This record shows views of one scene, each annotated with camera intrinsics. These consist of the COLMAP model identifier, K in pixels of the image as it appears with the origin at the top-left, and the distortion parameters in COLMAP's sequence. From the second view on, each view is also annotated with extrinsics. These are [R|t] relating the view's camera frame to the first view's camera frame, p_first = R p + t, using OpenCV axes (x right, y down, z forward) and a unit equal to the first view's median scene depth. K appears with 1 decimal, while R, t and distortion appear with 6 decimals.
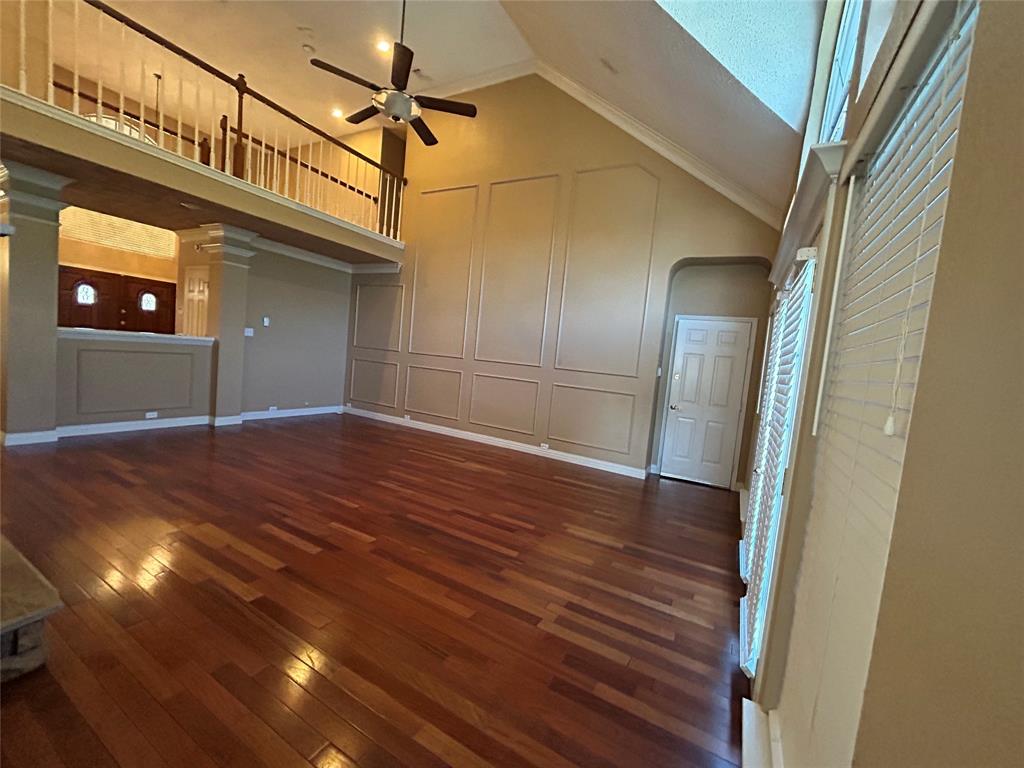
lens RADIAL K [[418.0, 0, 512.0], [0, 418.0, 384.0], [0, 0, 1]] dist [-0.001601, 0.000042]
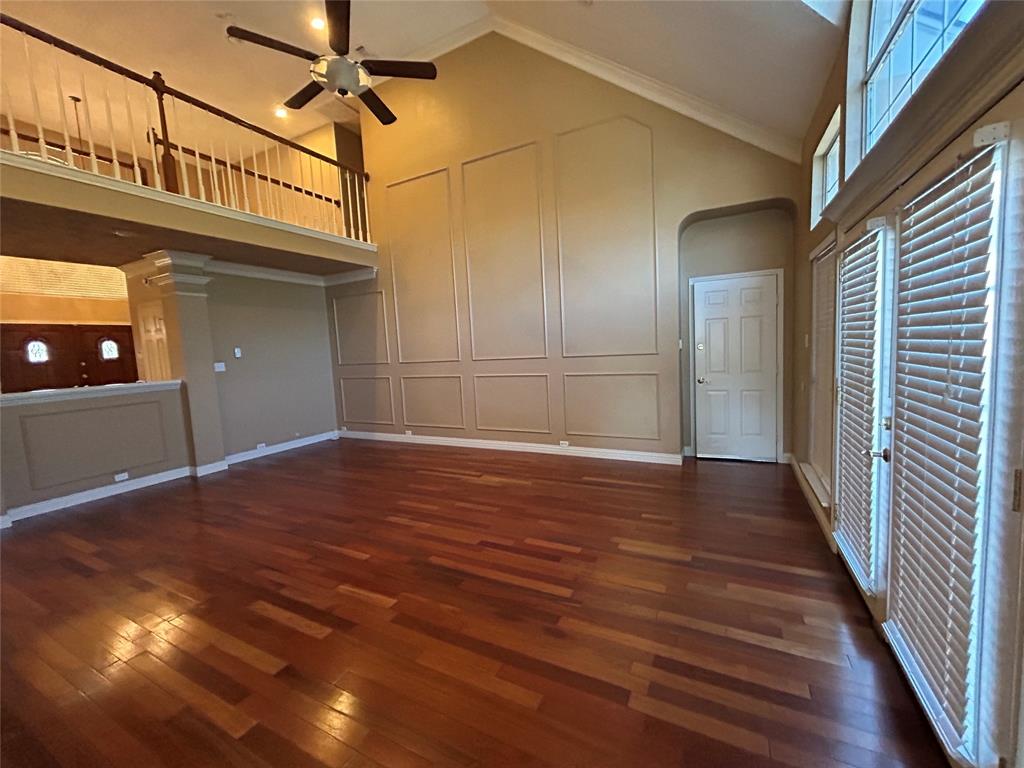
lens RADIAL K [[418.0, 0, 512.0], [0, 418.0, 384.0], [0, 0, 1]] dist [-0.001601, 0.000042]
pose [[0.988954, -0.147757, 0.011719, -0.030756], [0.147515, 0.988871, 0.019322, -0.016317], [-0.014444, -0.017380, 0.999745, 0.118245]]
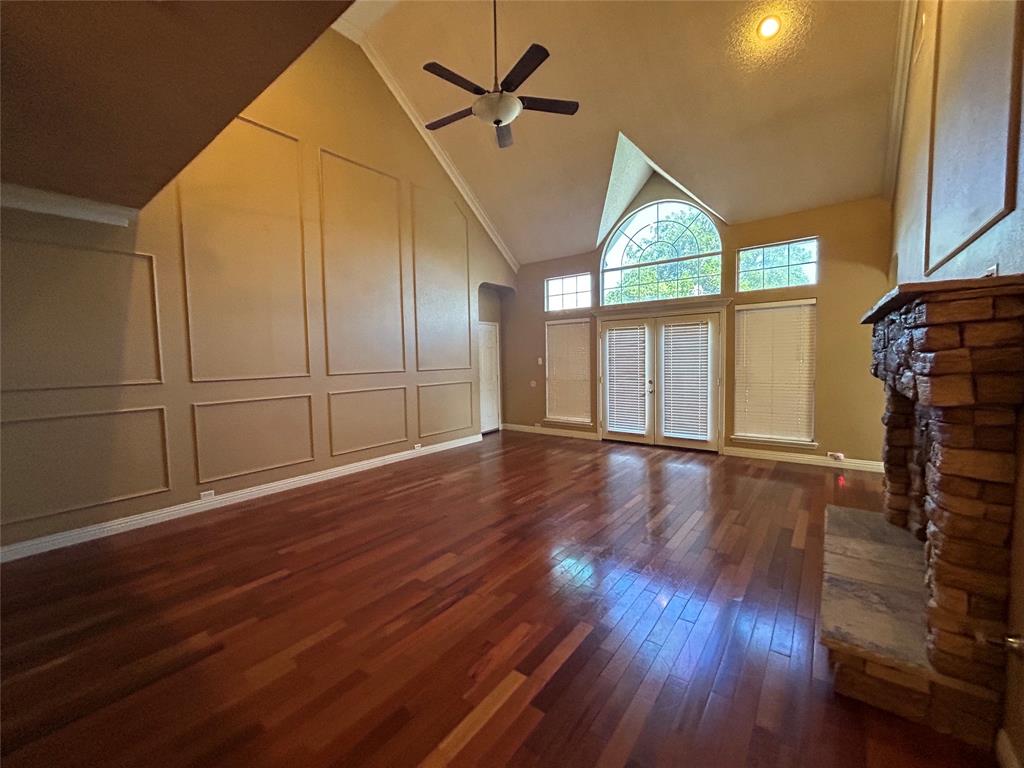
lens RADIAL K [[418.0, 0, 512.0], [0, 418.0, 384.0], [0, 0, 1]] dist [-0.001601, 0.000042]
pose [[0.141558, -0.161841, 0.976611, -1.054944], [0.105663, 0.983380, 0.147647, -0.159441], [-0.984275, 0.082291, 0.156306, 0.715127]]
